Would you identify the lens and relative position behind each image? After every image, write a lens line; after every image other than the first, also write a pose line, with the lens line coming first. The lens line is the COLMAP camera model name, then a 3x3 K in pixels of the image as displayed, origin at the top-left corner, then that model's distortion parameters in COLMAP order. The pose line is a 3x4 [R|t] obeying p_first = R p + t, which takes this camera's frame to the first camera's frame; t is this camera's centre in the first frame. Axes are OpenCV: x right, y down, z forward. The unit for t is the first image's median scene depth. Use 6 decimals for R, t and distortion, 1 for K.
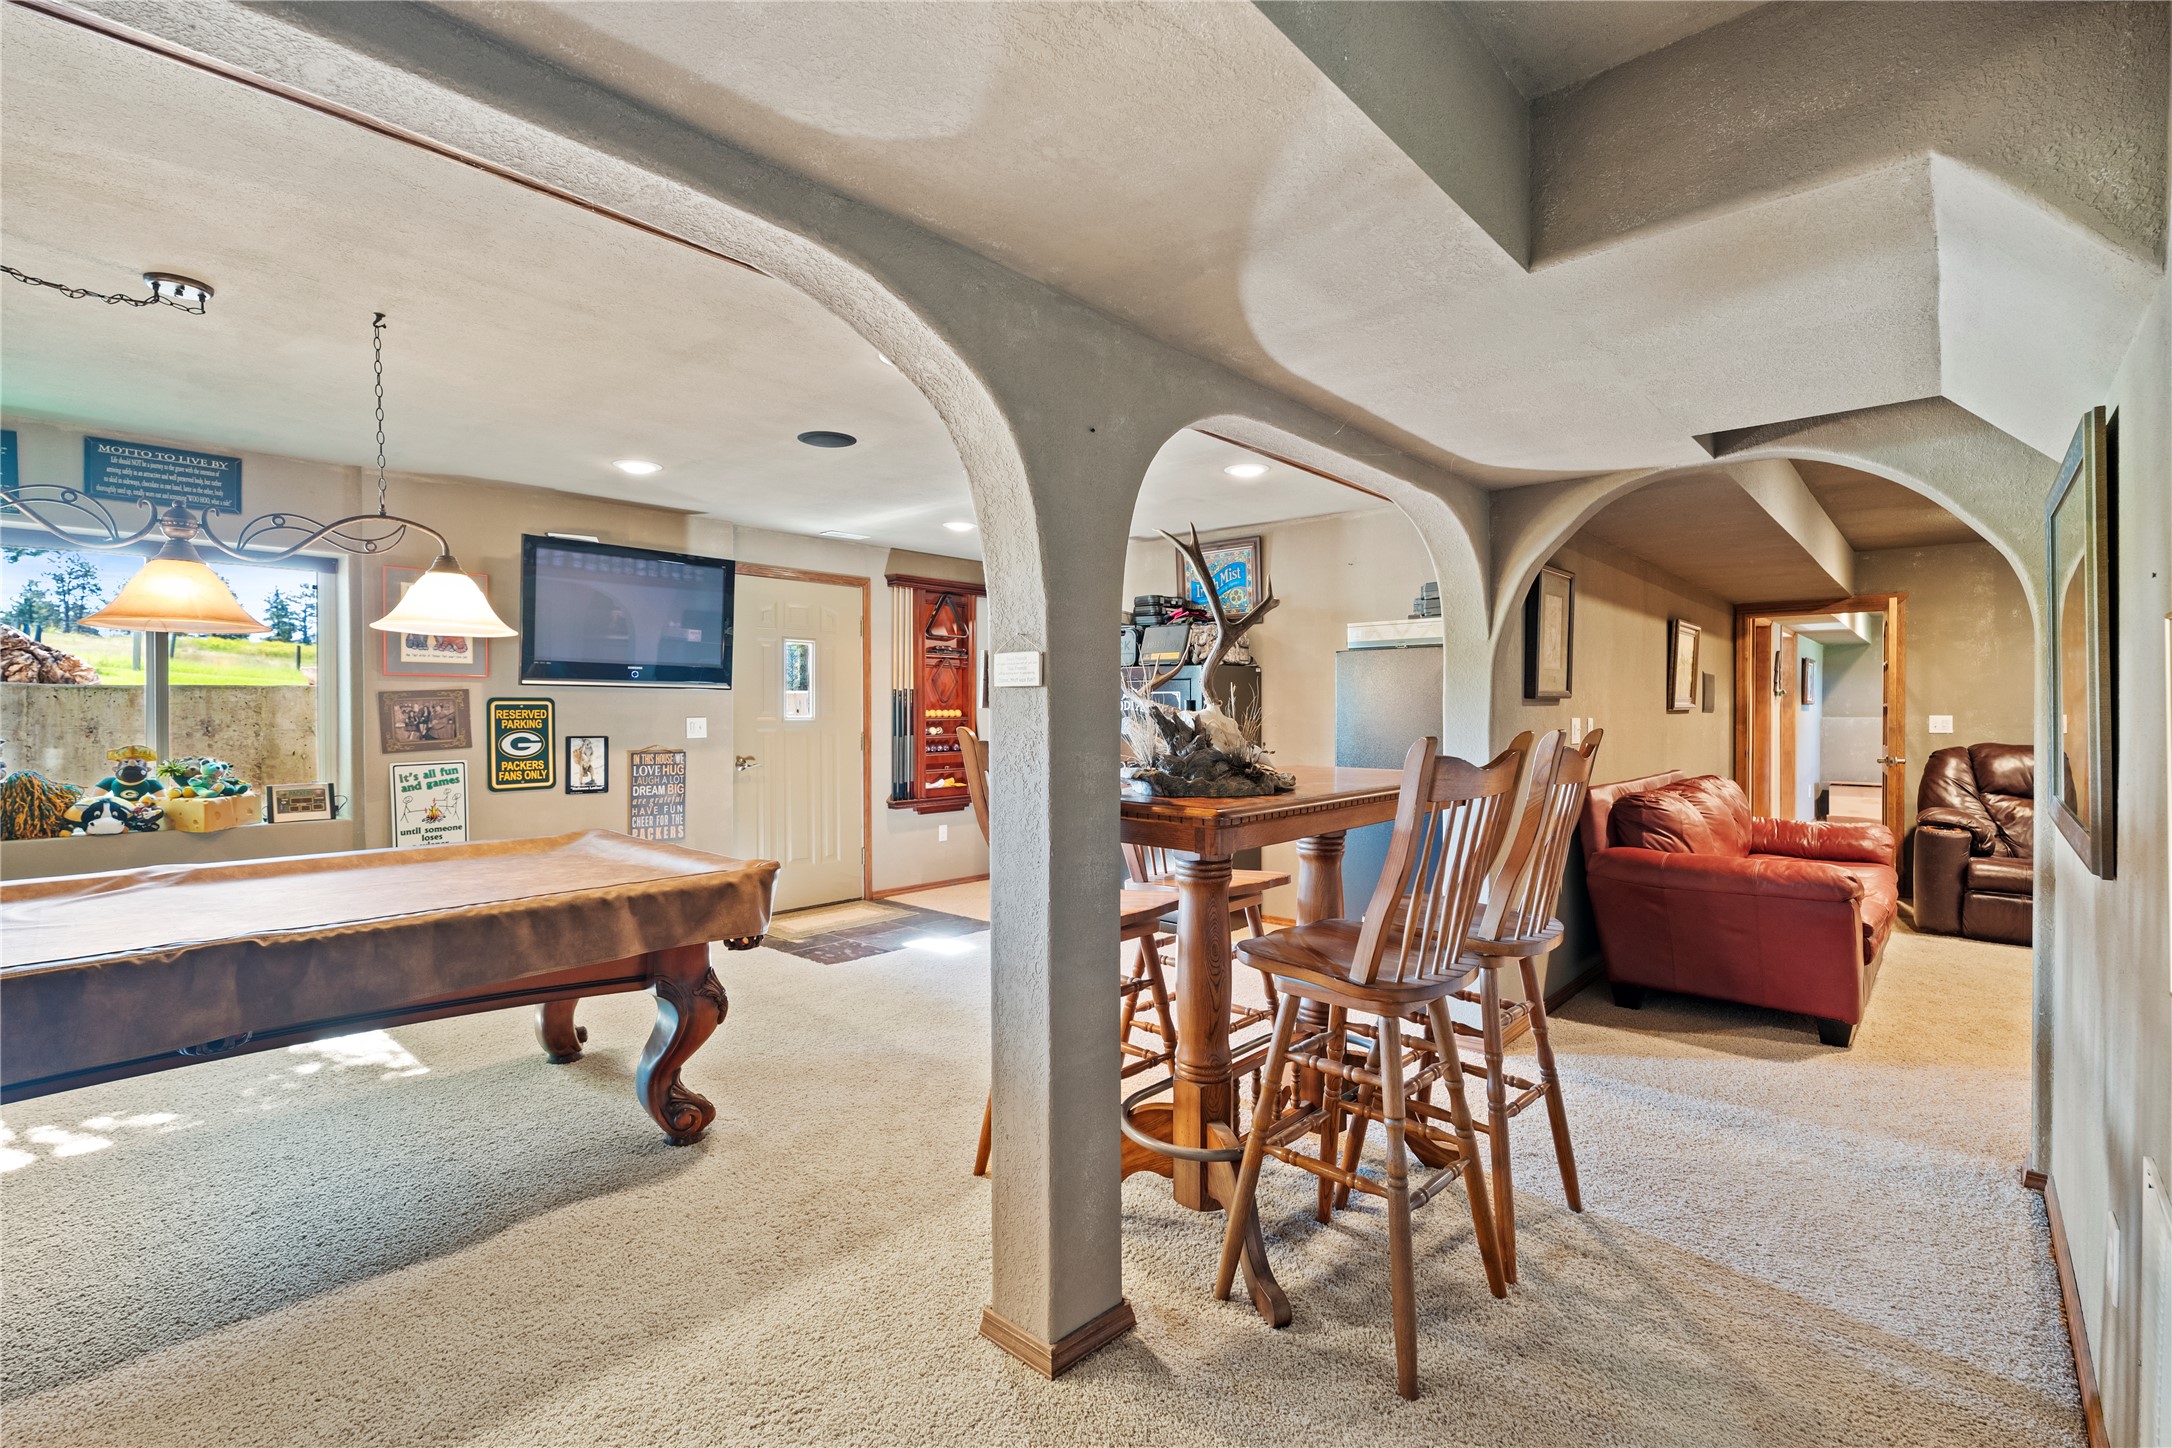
lens RADIAL K [[994.5, 0, 1078.2], [0, 994.5, 722.3], [0, 0, 1]] dist [-0.001766, -0.000669]
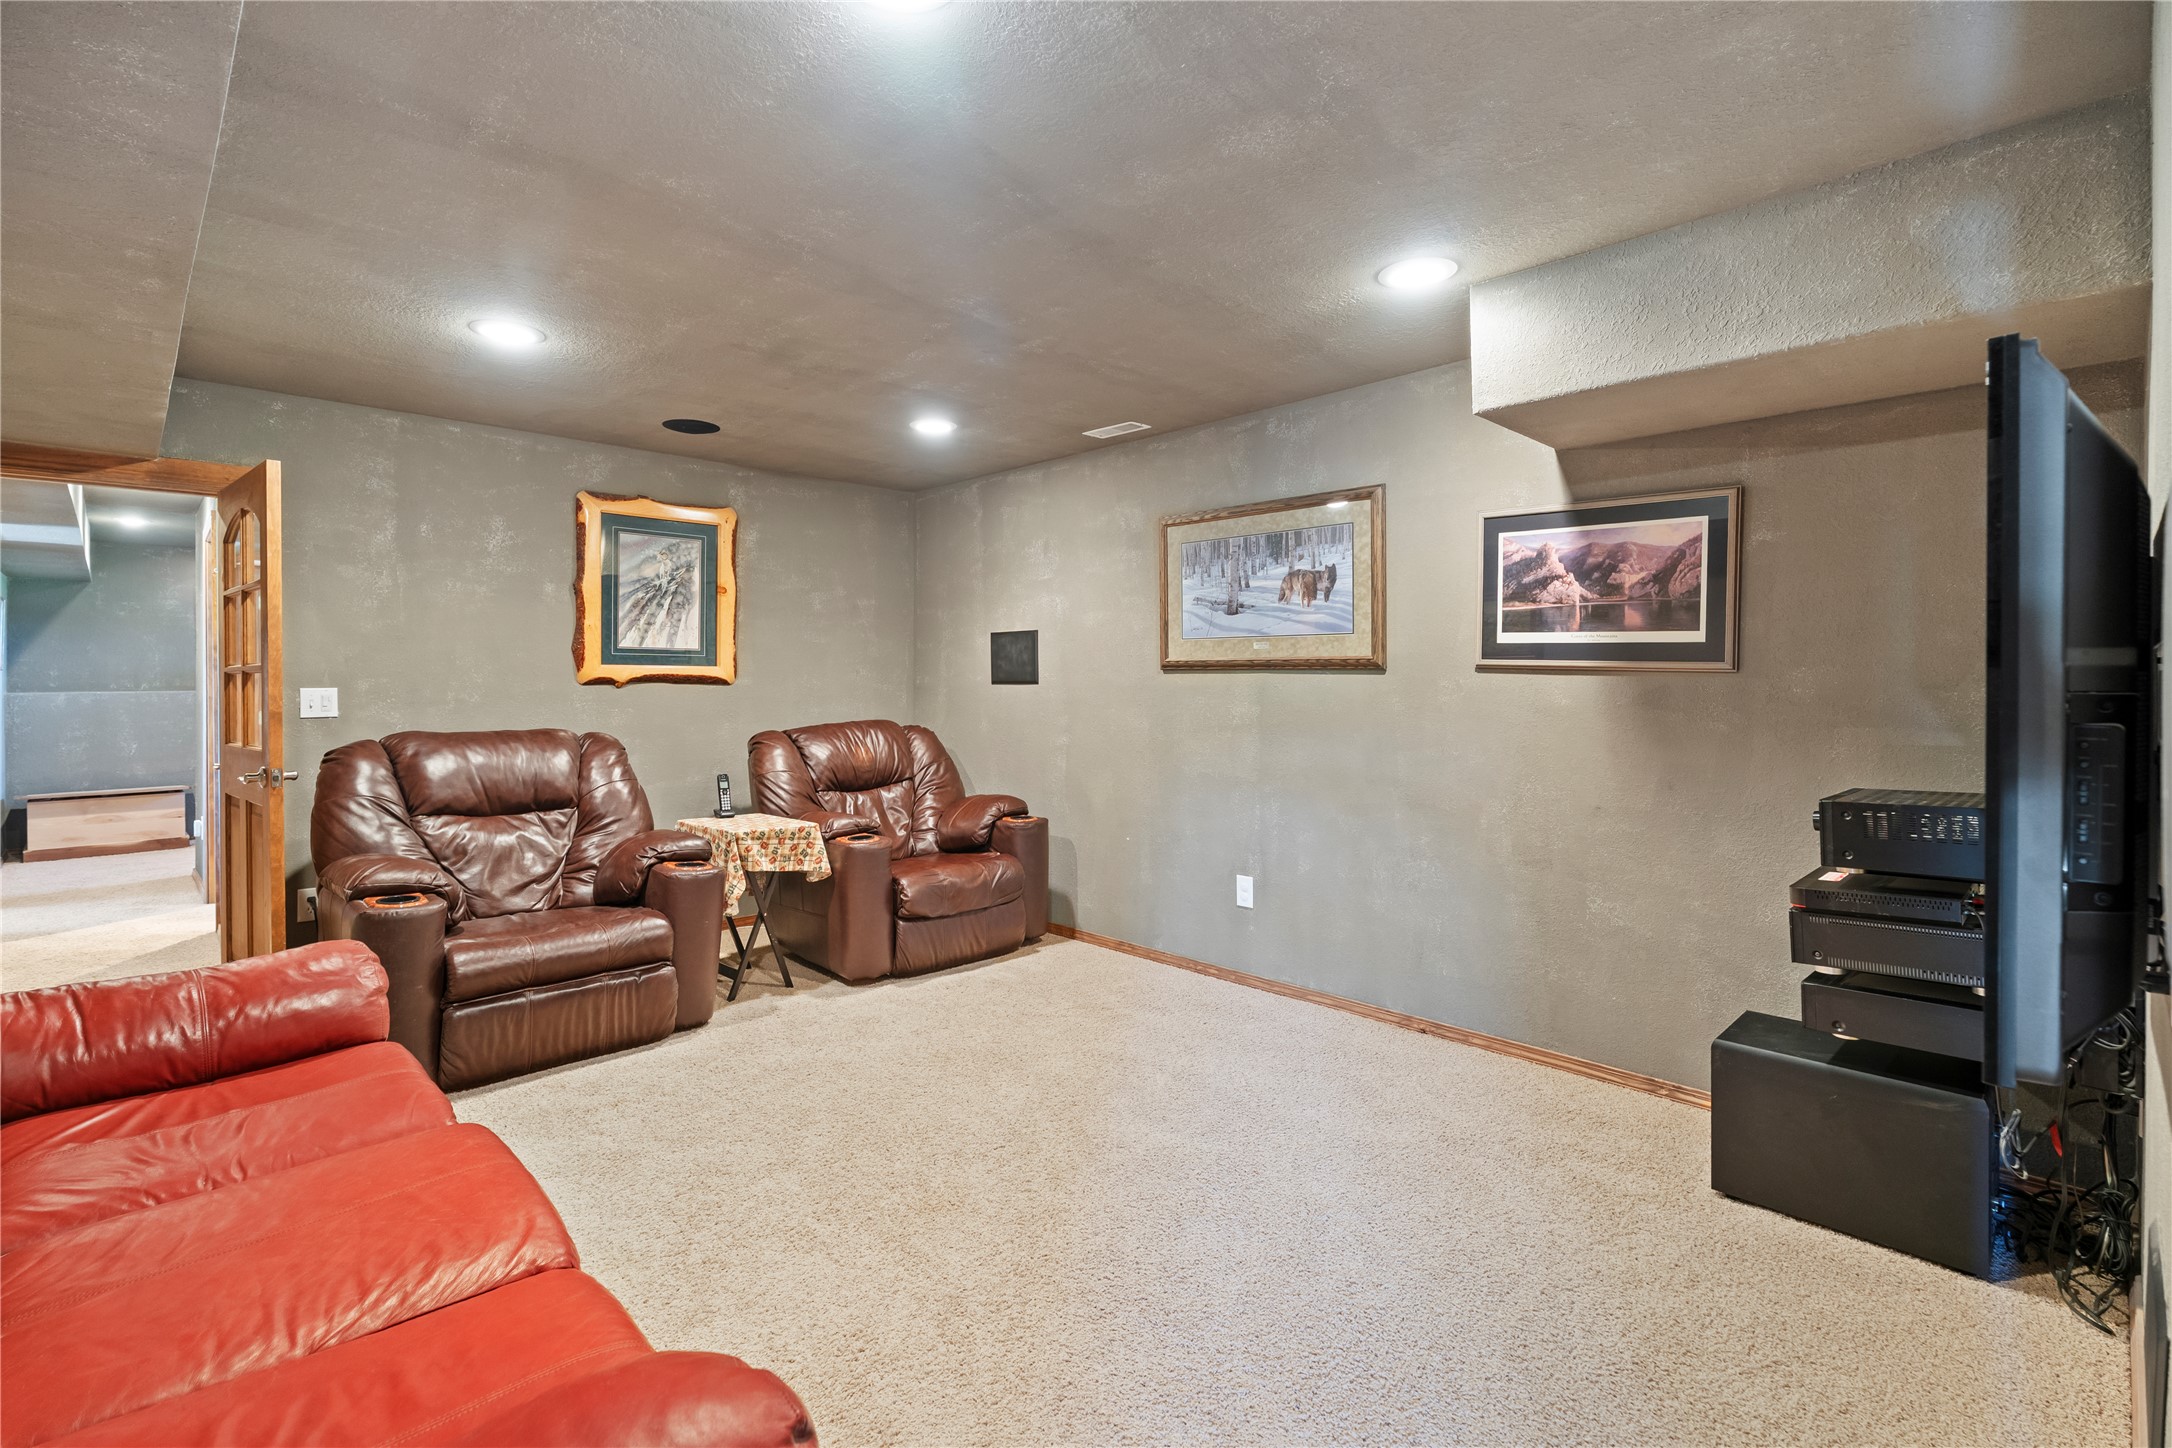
lens RADIAL K [[985.8, 0, 1072.7], [0, 985.8, 679.4], [0, 0, 1]] dist [0.000018, -0.000180]
pose [[0.068672, 0.001017, 0.997639, 0.559086], [0.014642, 0.999891, -0.002028, -0.006499], [-0.997532, 0.014746, 0.068650, 0.910066]]
